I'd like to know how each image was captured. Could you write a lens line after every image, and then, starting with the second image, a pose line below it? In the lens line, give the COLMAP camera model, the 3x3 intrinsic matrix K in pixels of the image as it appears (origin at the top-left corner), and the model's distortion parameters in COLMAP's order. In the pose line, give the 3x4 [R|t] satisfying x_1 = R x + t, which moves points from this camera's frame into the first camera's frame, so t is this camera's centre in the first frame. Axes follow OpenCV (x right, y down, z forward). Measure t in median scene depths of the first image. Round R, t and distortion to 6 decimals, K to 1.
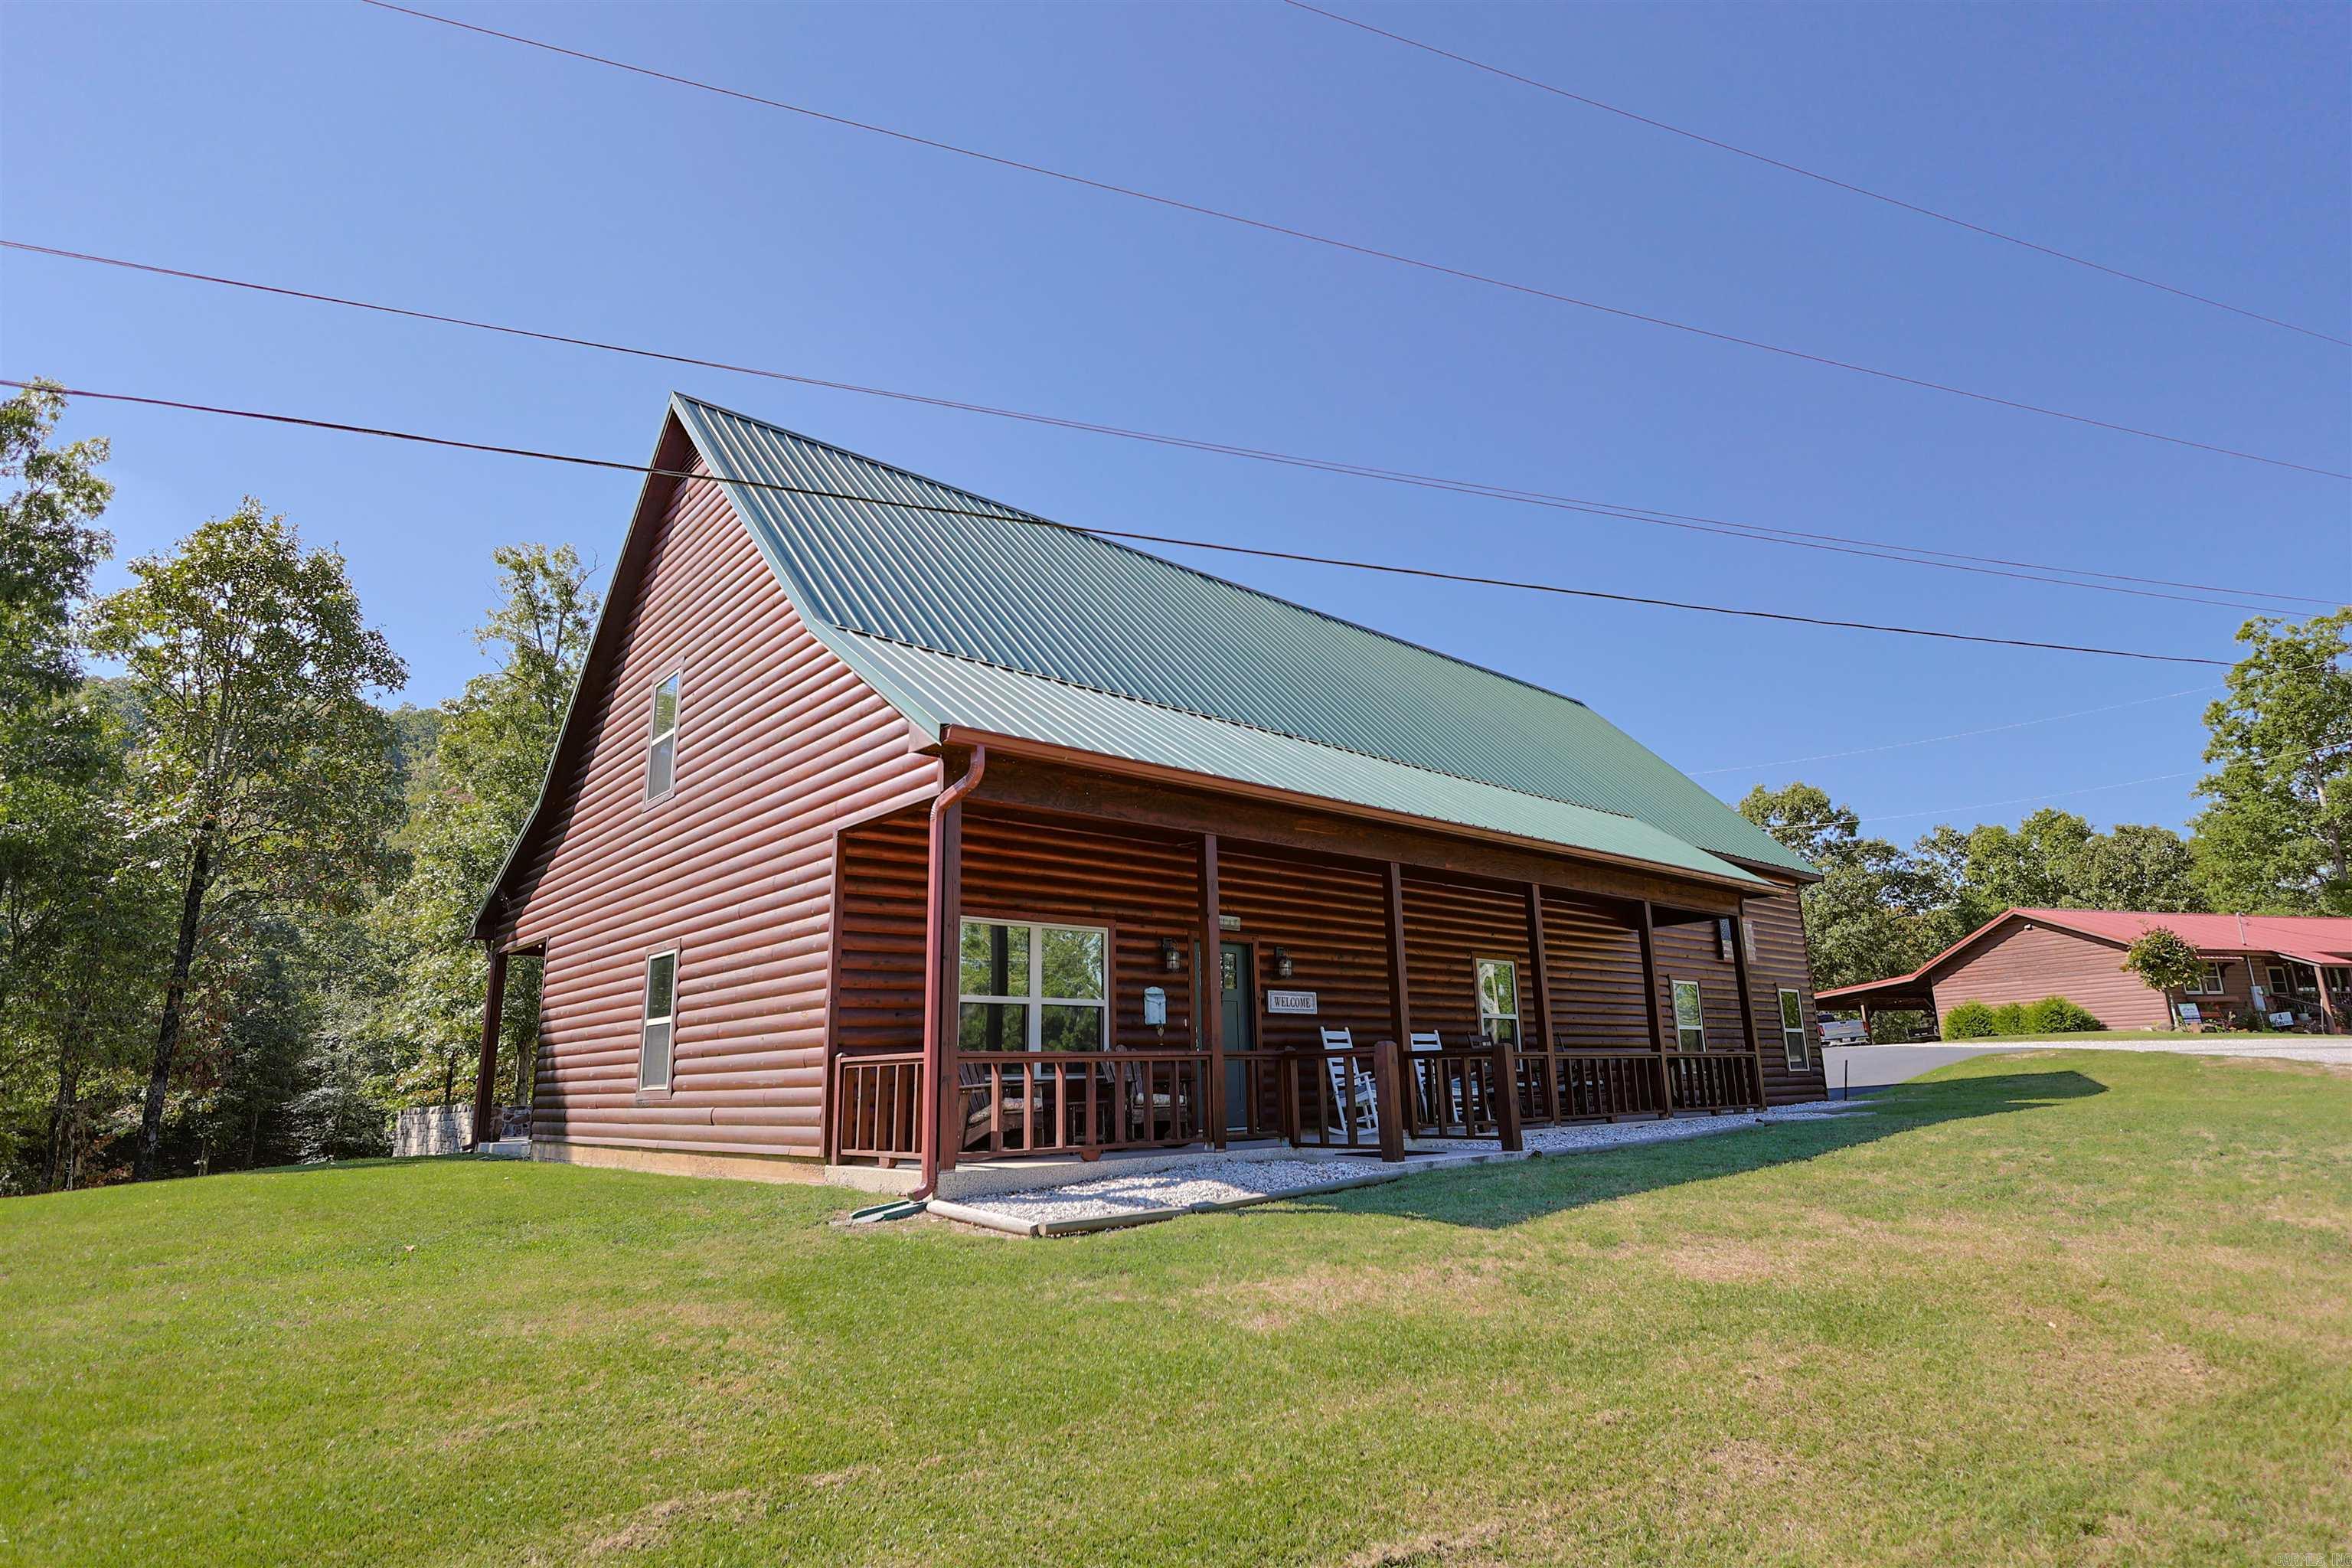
lens RADIAL K [[1146.0, 0, 1167.9], [0, 1146.0, 786.5], [0, 0, 1]] dist [0.002650, -0.000099]
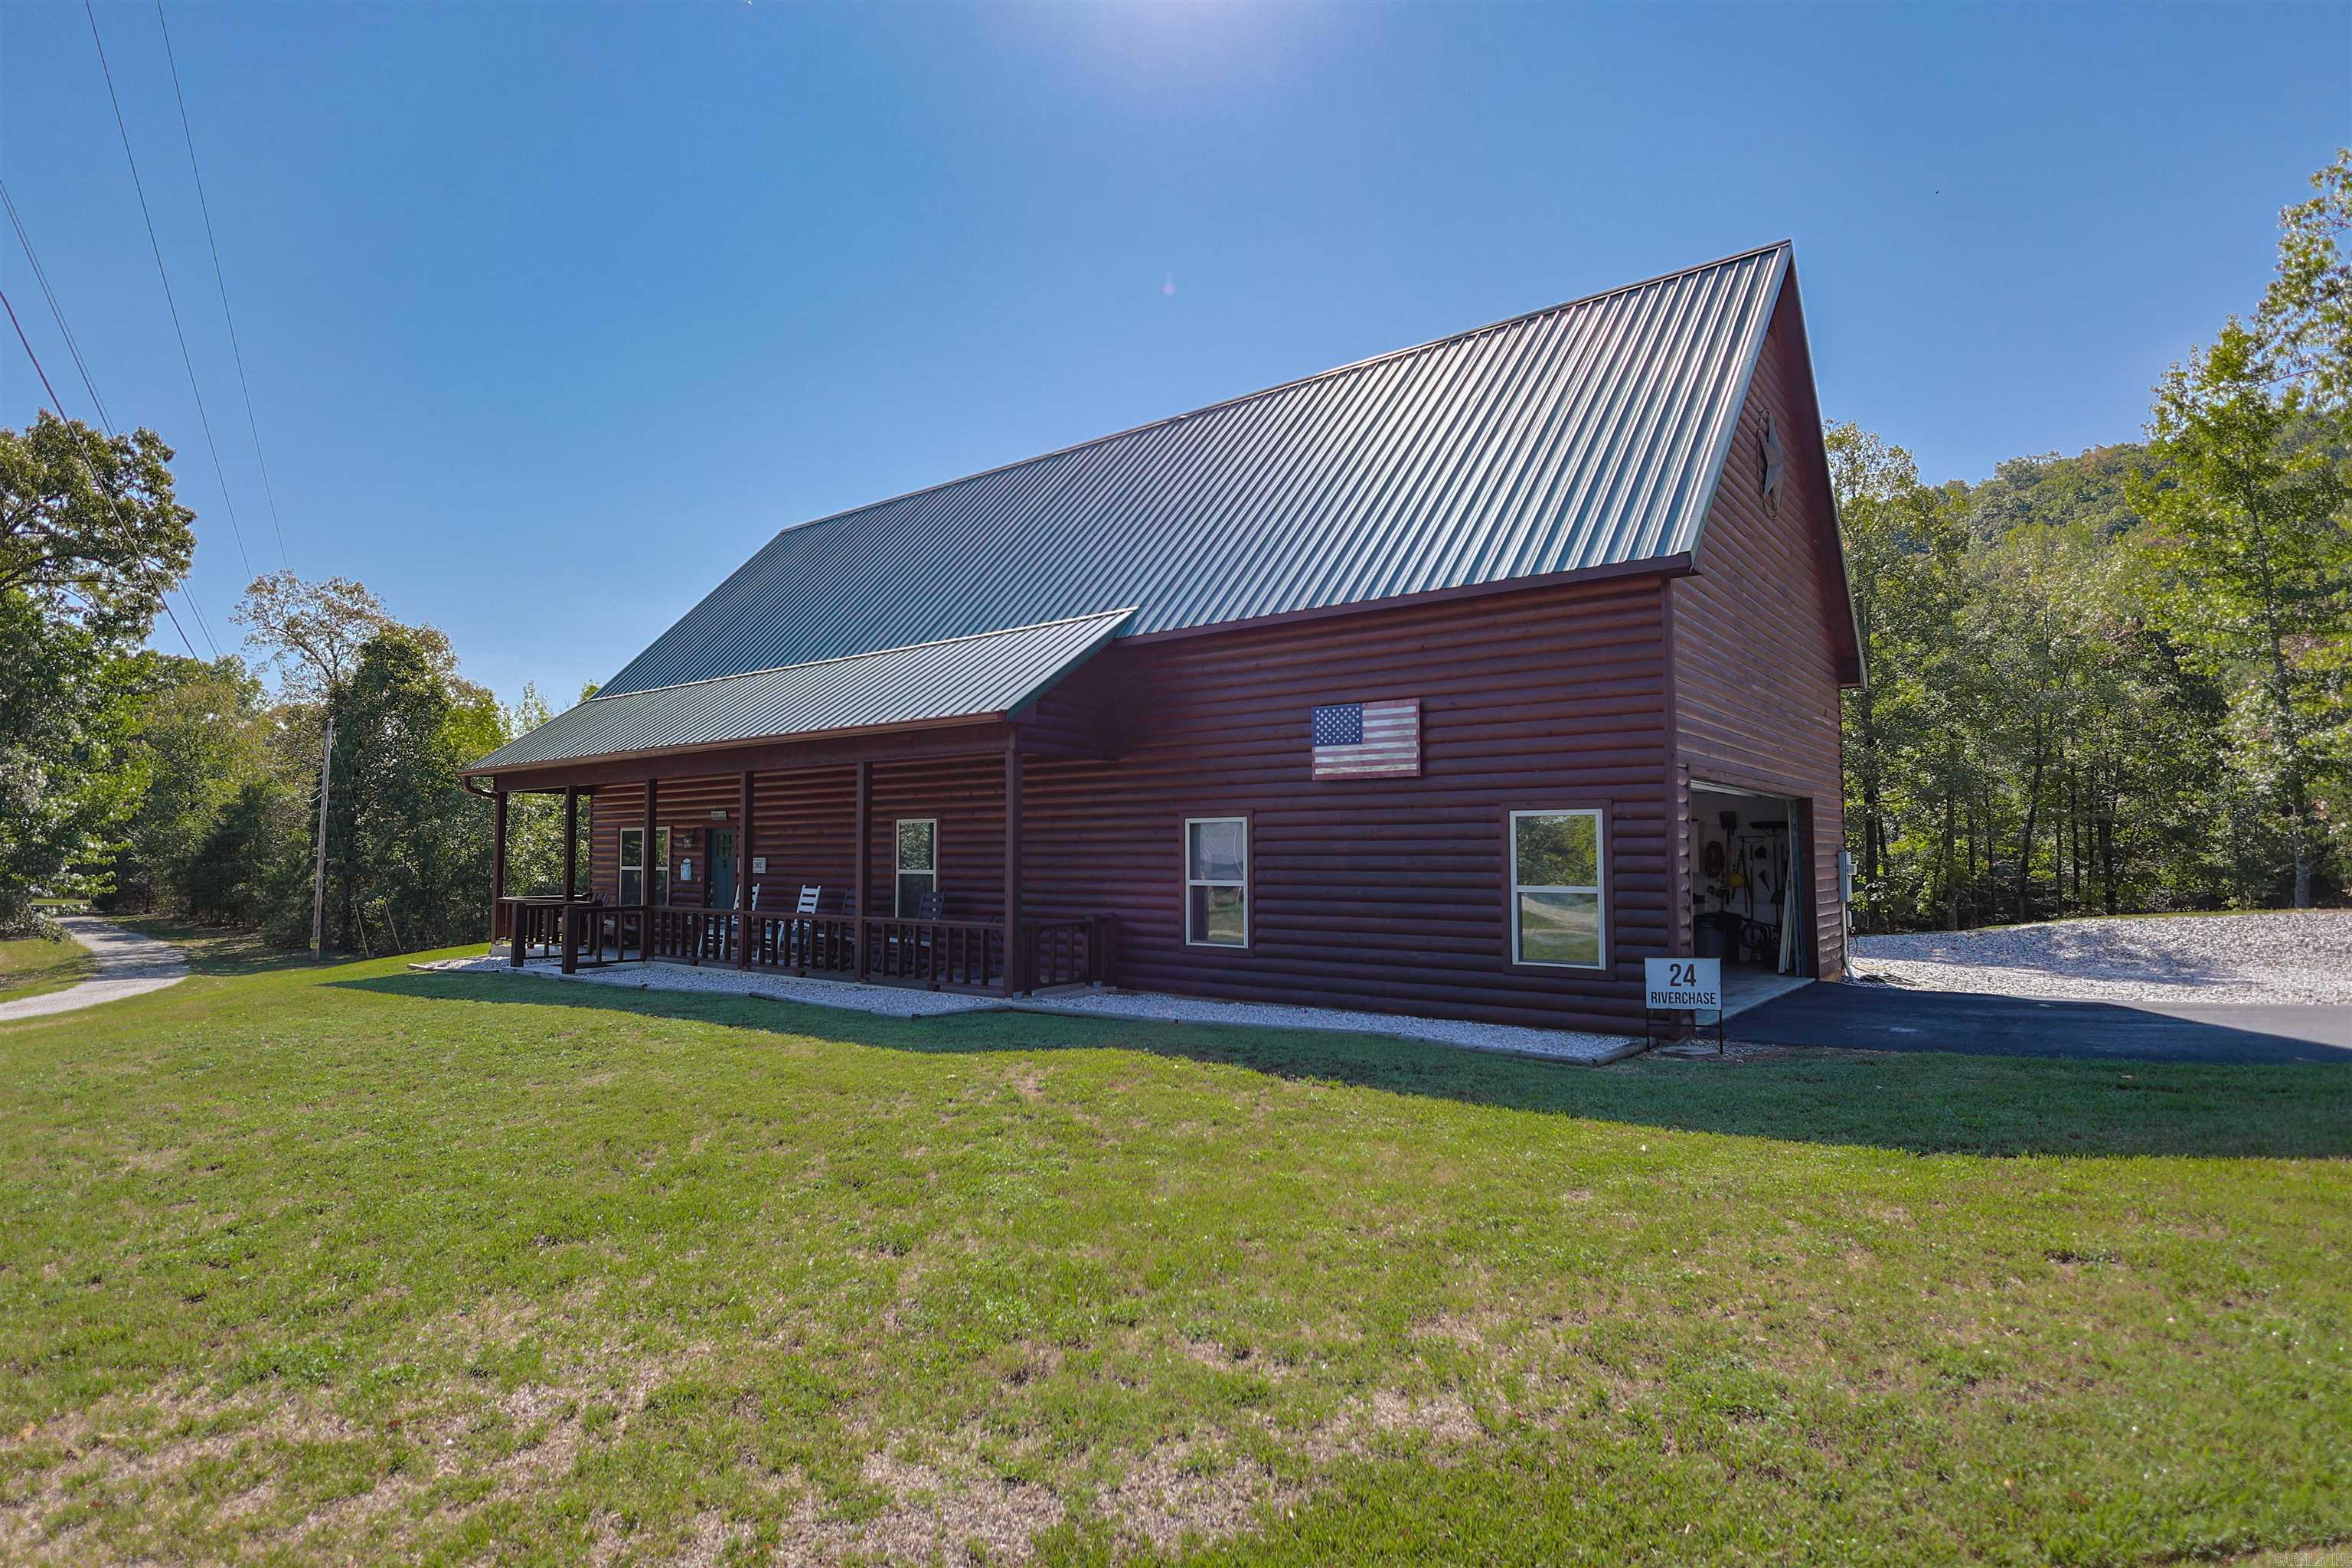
lens RADIAL K [[1146.0, 0, 1167.9], [0, 1146.0, 786.5], [0, 0, 1]] dist [0.002650, -0.000099]
pose [[0.249320, -0.068197, -0.966017, 1.744369], [0.217587, 0.975958, -0.012742, 0.240171], [0.943661, -0.207016, 0.258164, 1.239166]]
